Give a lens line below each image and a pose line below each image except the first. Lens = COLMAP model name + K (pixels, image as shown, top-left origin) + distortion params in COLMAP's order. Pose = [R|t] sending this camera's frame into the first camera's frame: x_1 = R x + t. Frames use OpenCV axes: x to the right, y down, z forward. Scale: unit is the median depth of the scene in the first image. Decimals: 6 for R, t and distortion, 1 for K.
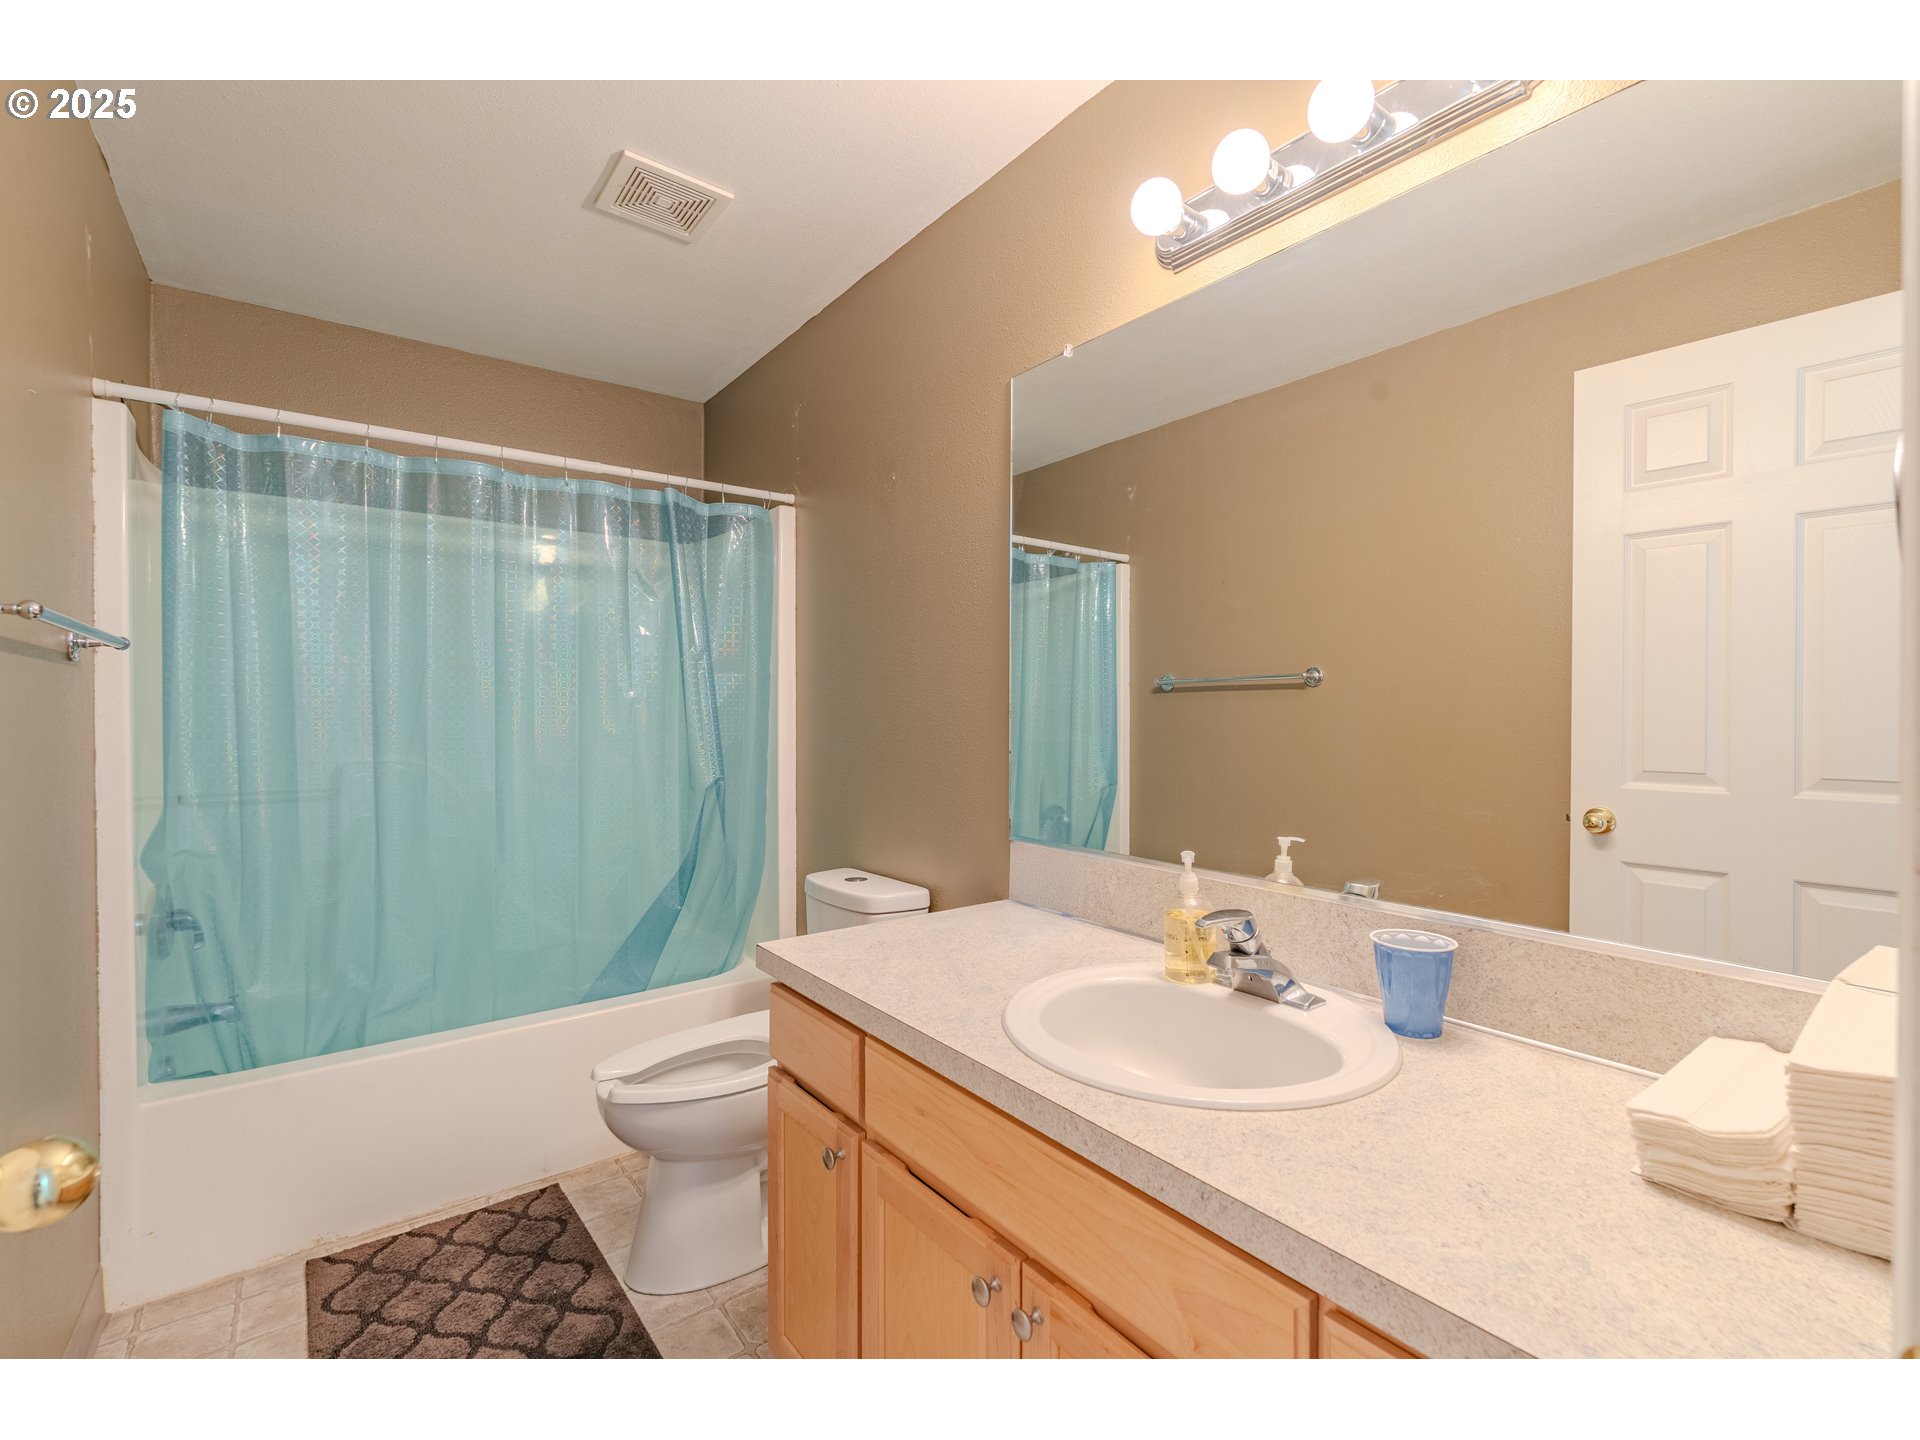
lens RADIAL K [[841.2, 0, 960.9], [0, 841.2, 718.5], [0, 0, 1]] dist [-0.000841, -0.001135]
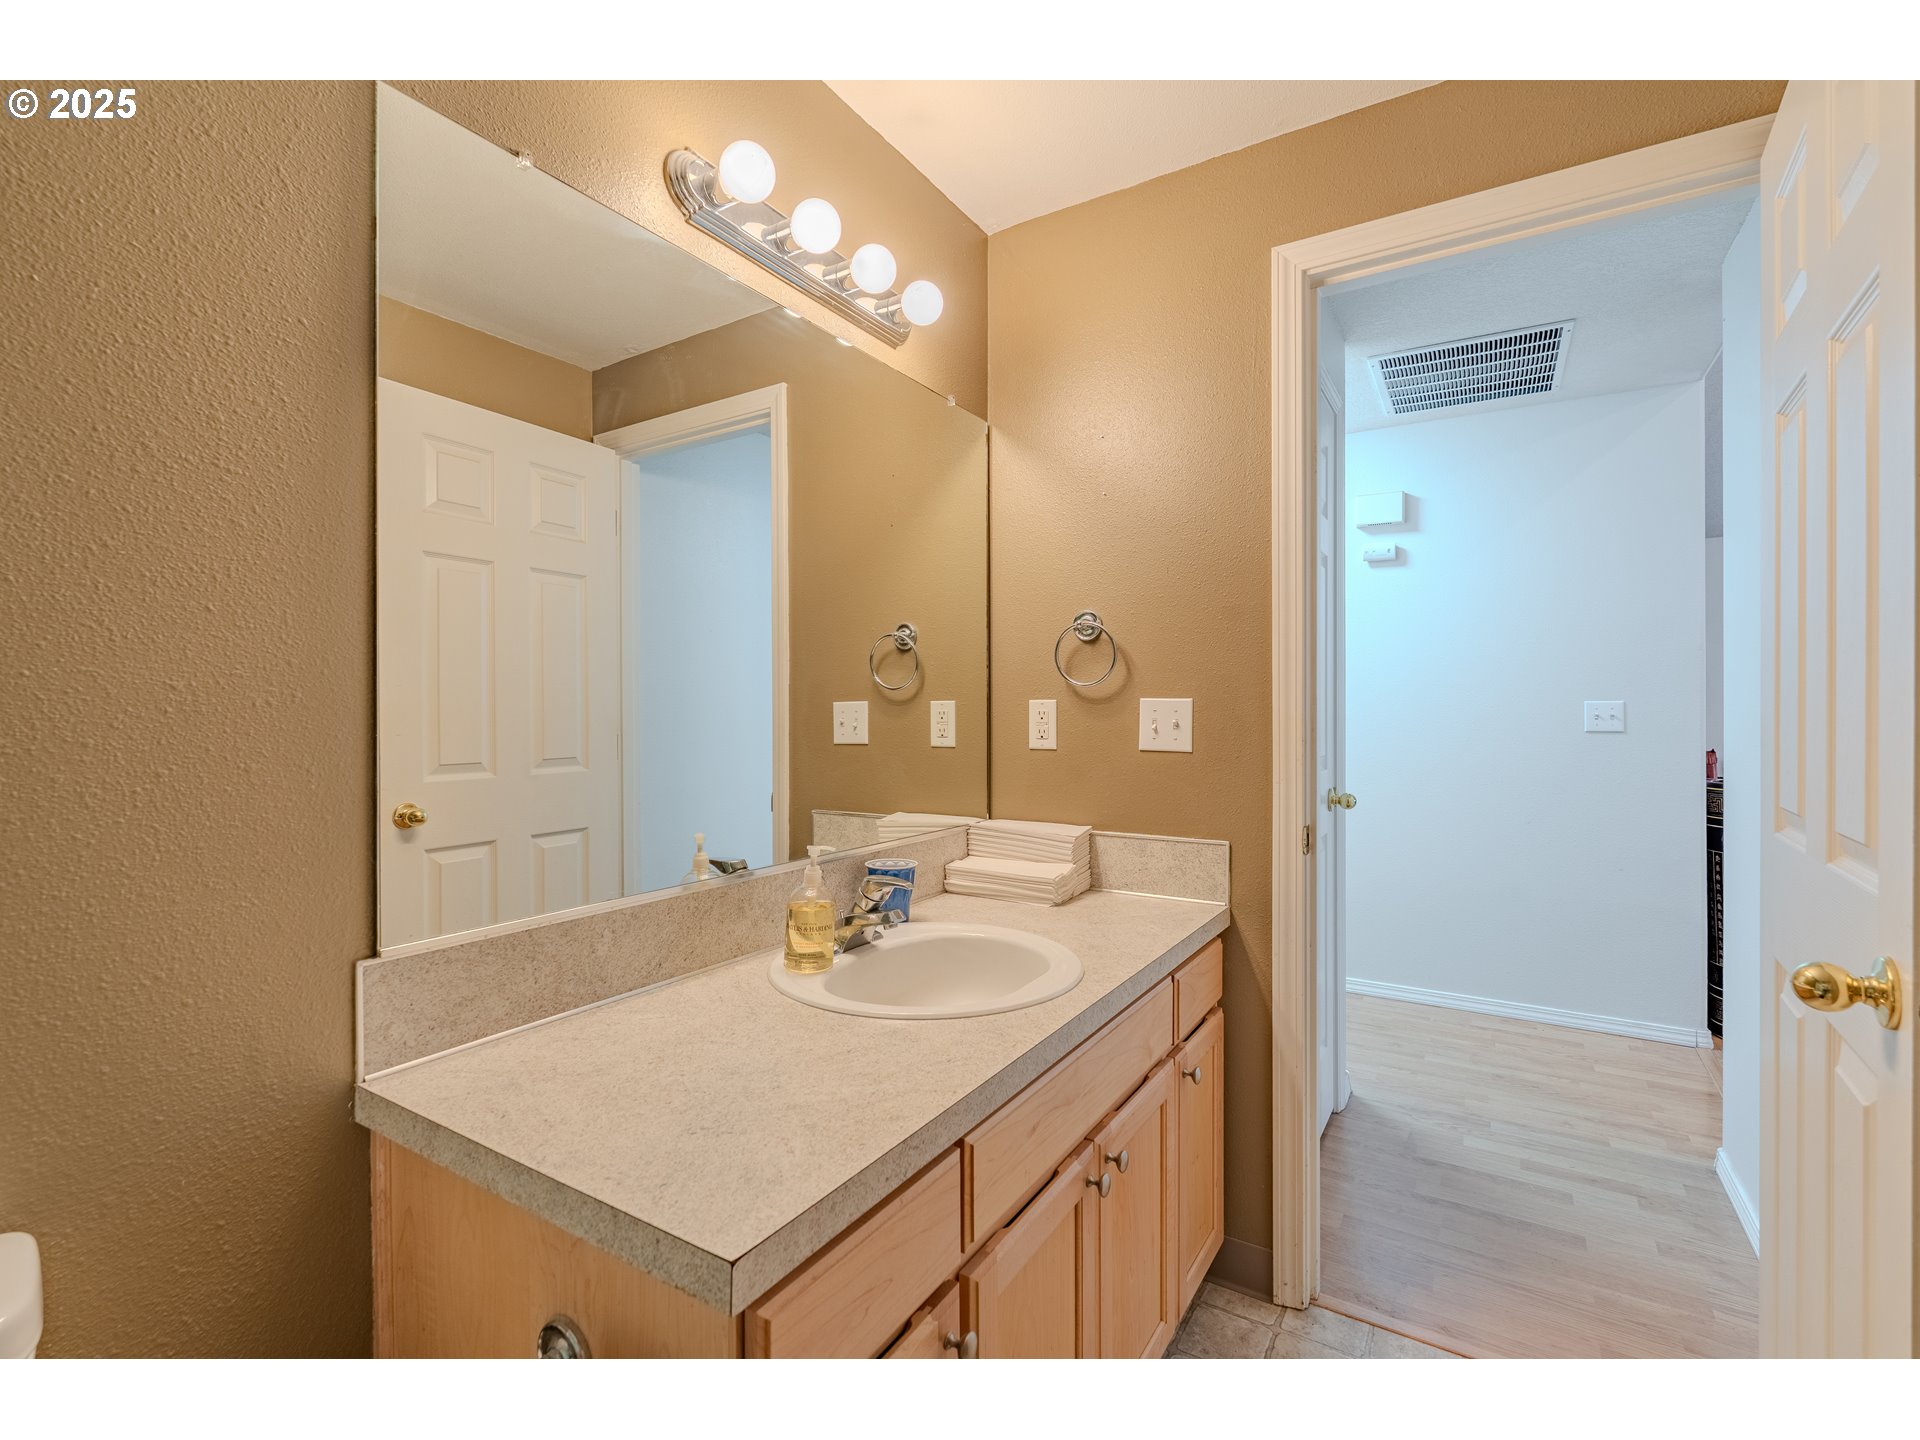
lens RADIAL K [[841.2, 0, 953.3], [0, 841.2, 714.6], [0, 0, 1]] dist [-0.000841, -0.001135]
pose [[-0.328246, -0.004783, 0.944580, -0.685052], [0.009435, 0.999921, 0.008342, -0.010906], [-0.944545, 0.011651, -0.328174, 1.037588]]
